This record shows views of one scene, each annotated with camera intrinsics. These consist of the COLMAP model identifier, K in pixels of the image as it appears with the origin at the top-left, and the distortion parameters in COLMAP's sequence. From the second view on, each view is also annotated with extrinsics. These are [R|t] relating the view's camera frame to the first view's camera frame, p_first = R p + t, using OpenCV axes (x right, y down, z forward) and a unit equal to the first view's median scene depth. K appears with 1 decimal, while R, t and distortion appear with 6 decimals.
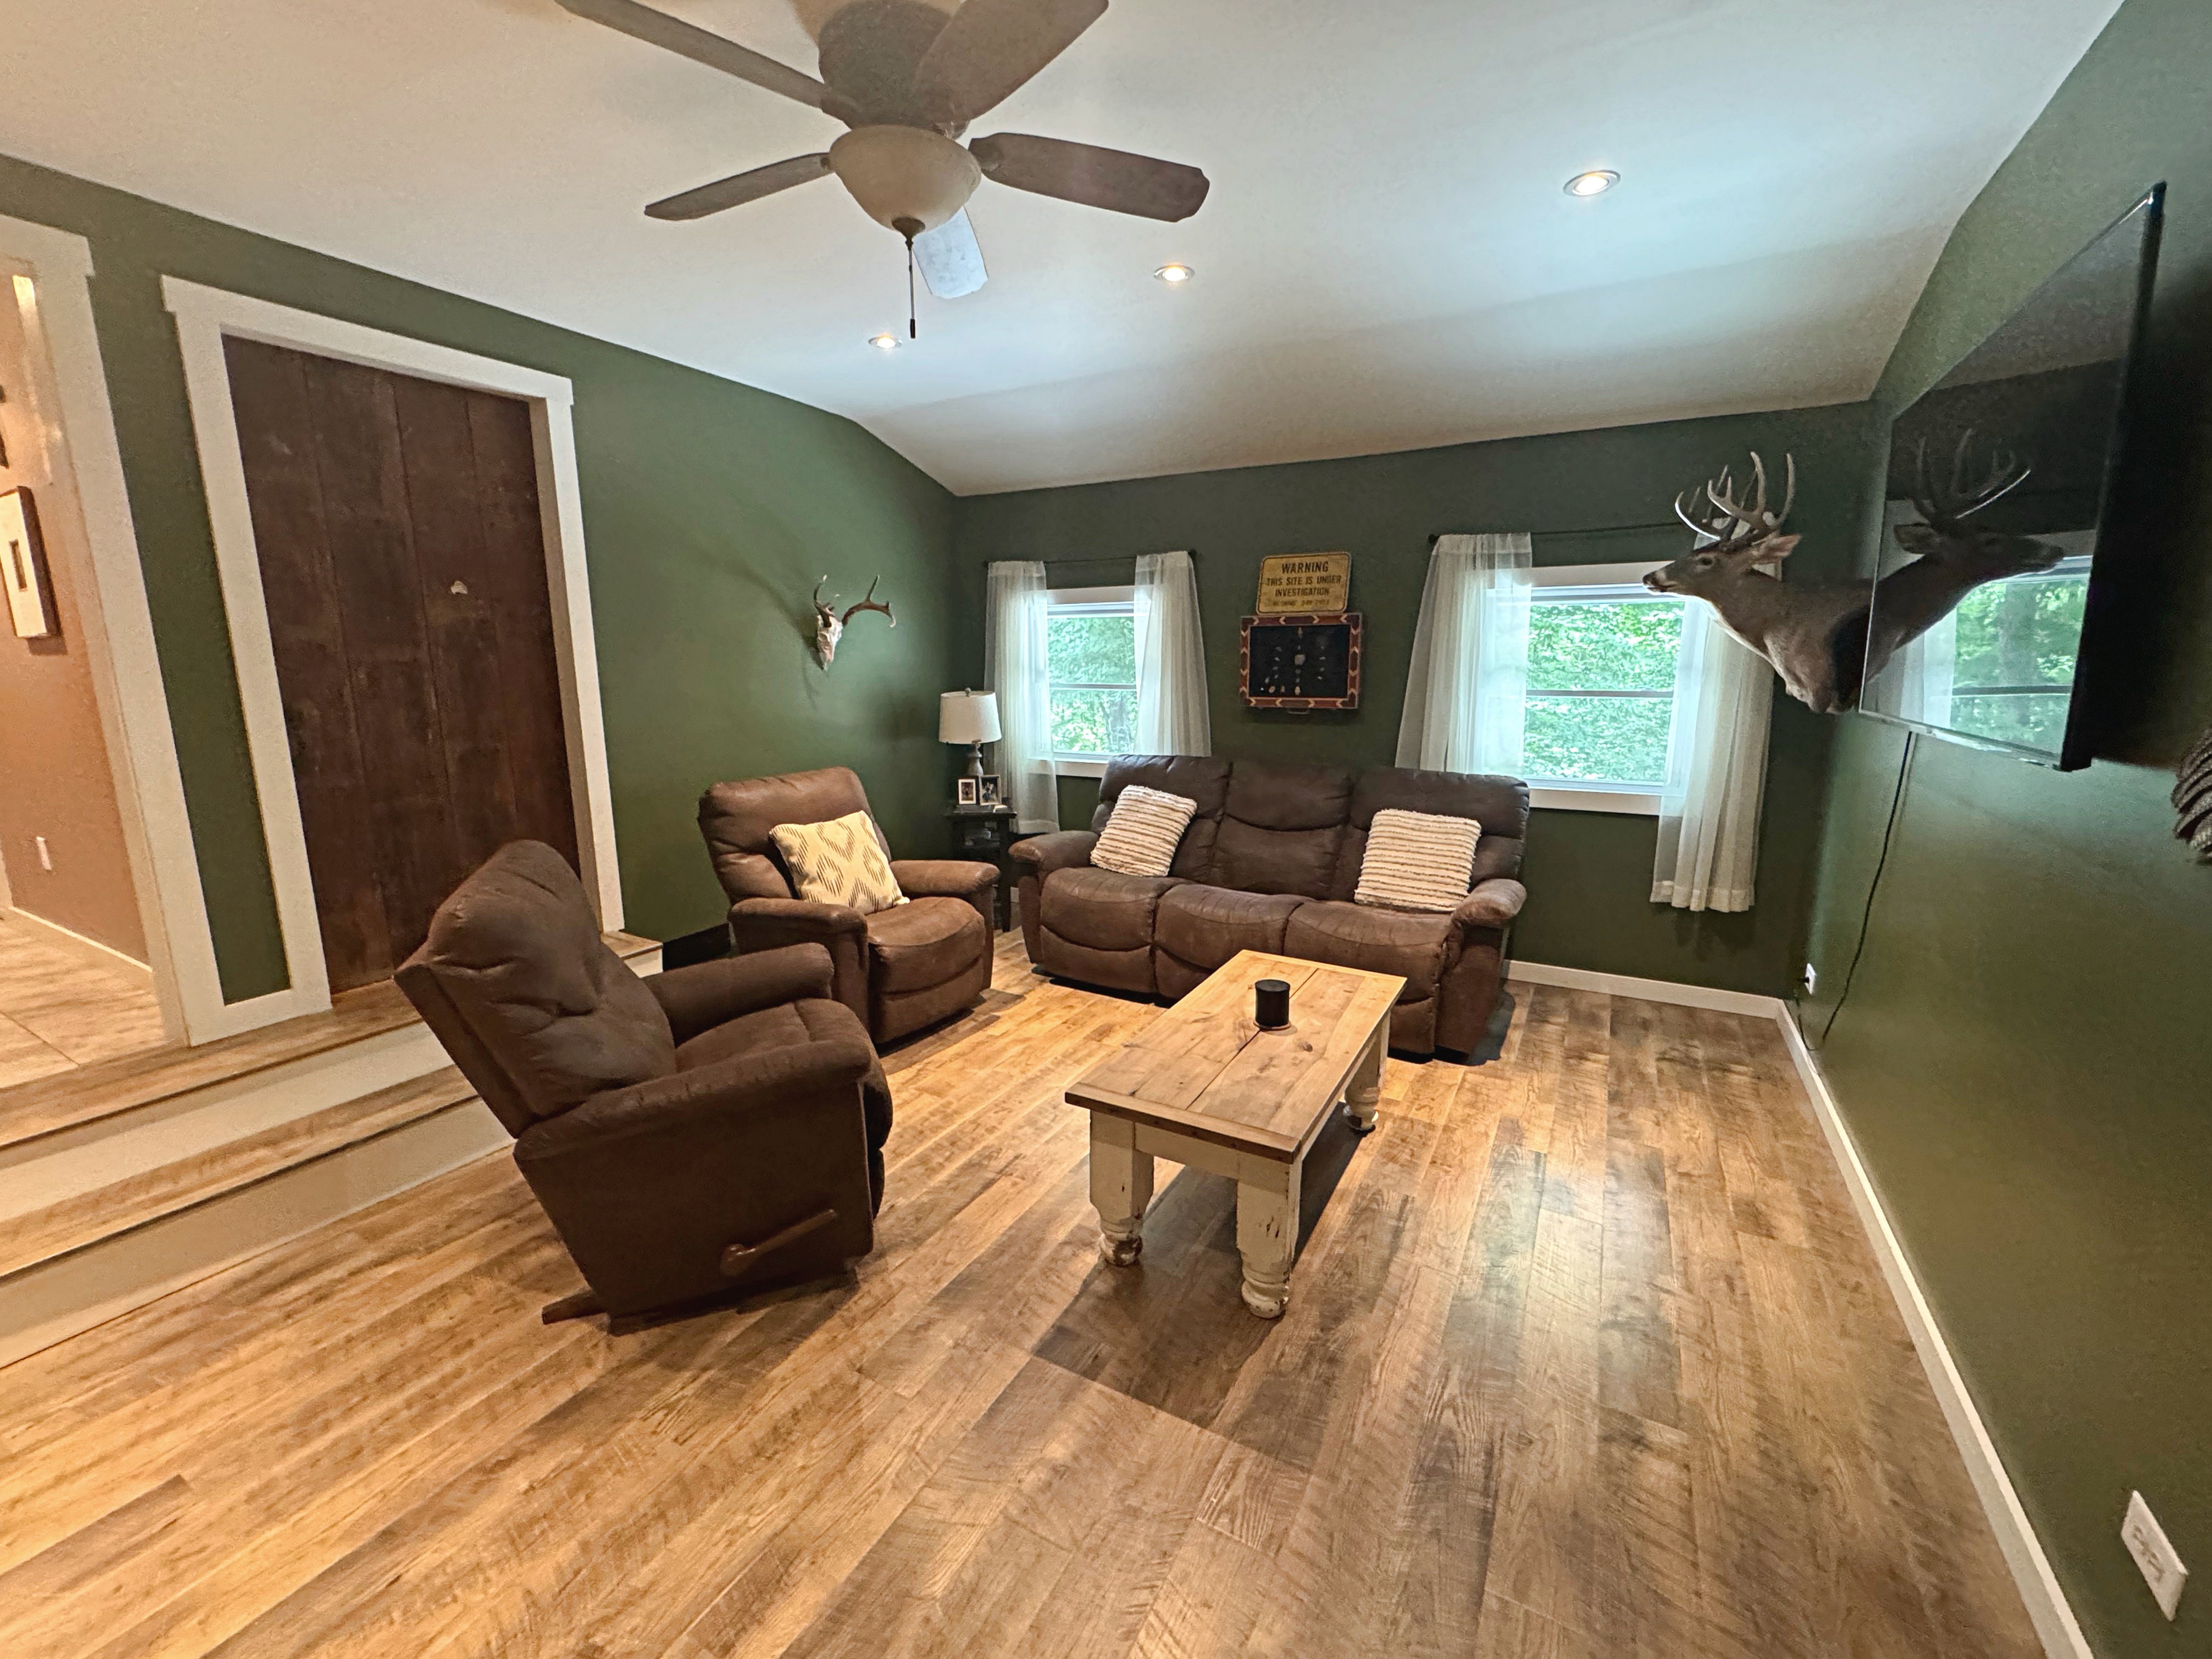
lens RADIAL K [[880.4, 0, 1112.4], [0, 880.4, 826.2], [0, 0, 1]] dist [-0.002371, -0.000427]
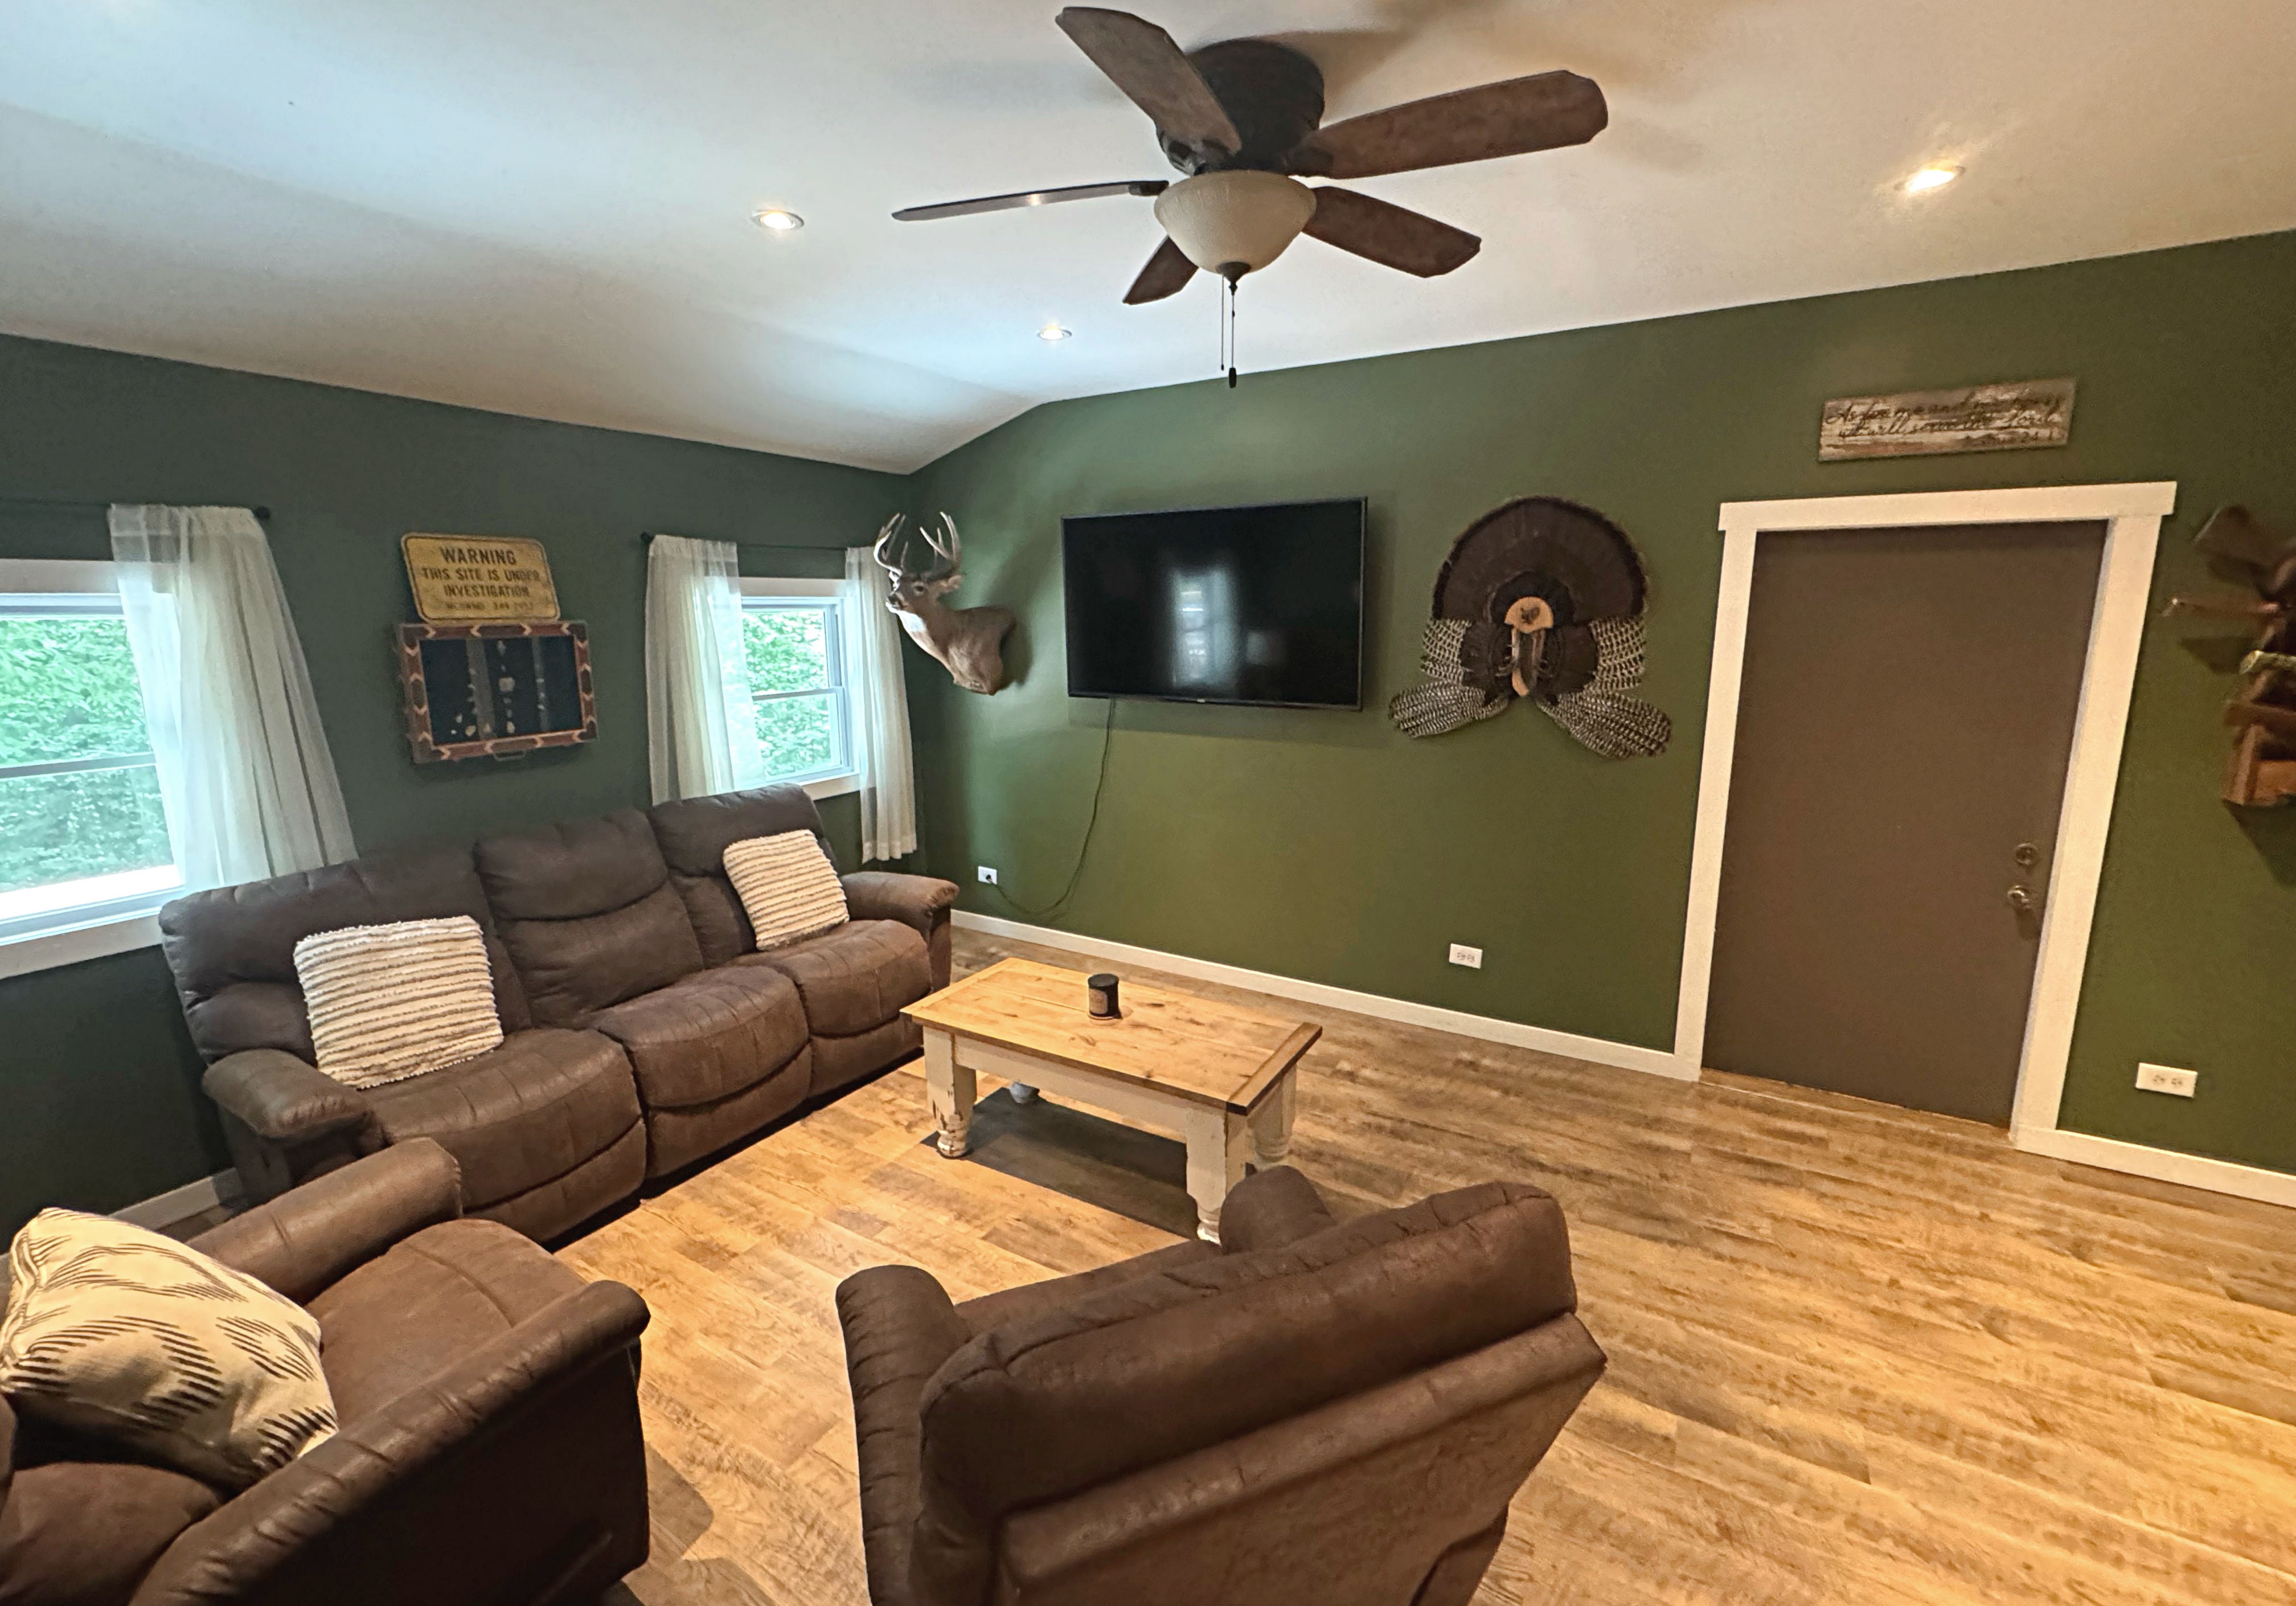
lens RADIAL K [[939.4, 0, 1142.3], [0, 939.4, 777.1], [0, 0, 1]] dist [-0.002885, -0.000107]
pose [[0.056329, -0.175498, 0.982867, -0.569242], [0.197515, 0.966933, 0.161333, -0.150918], [-0.978680, 0.185043, 0.089130, 0.483179]]
